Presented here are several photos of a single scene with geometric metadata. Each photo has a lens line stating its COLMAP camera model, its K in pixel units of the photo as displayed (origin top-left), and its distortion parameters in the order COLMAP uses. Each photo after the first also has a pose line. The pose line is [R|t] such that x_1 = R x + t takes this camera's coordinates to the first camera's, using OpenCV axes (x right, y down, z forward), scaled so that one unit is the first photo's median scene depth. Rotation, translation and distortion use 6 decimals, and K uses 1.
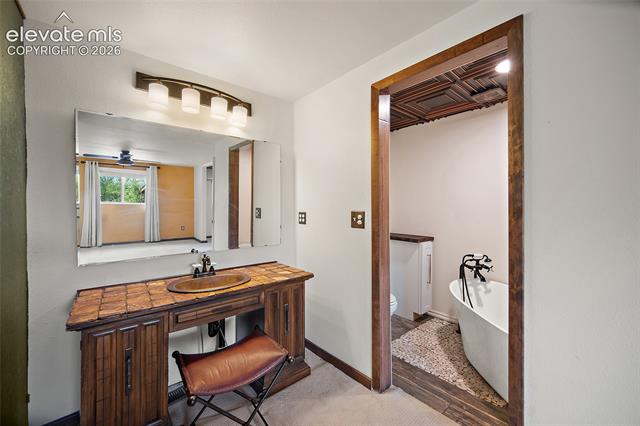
lens RADIAL K [[250.5, 0, 318.4], [0, 250.5, 212.8], [0, 0, 1]] dist [-0.001898, -0.000206]
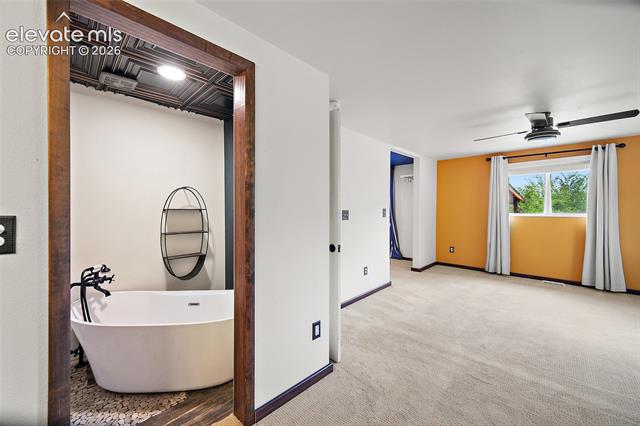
lens RADIAL K [[250.5, 0, 318.4], [0, 250.5, 212.8], [0, 0, 1]] dist [-0.001898, -0.000206]
pose [[-0.078098, -0.013057, 0.996860, -0.296437], [0.015771, 0.999773, 0.014331, -0.009855], [-0.996821, 0.016841, -0.077875, 0.429729]]
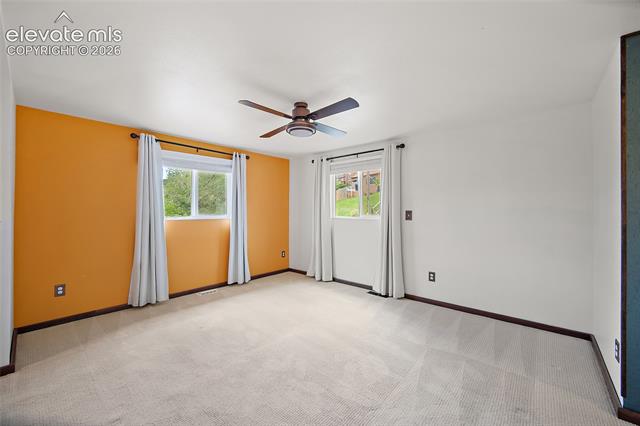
lens RADIAL K [[257.1, 0, 318.1], [0, 257.1, 213.7], [0, 0, 1]] dist [-0.001187, -0.000011]
pose [[-0.991532, 0.004166, -0.129793, -0.102476], [0.000743, 0.999651, 0.026406, -0.010157], [0.129858, 0.026085, -0.991189, 0.421464]]
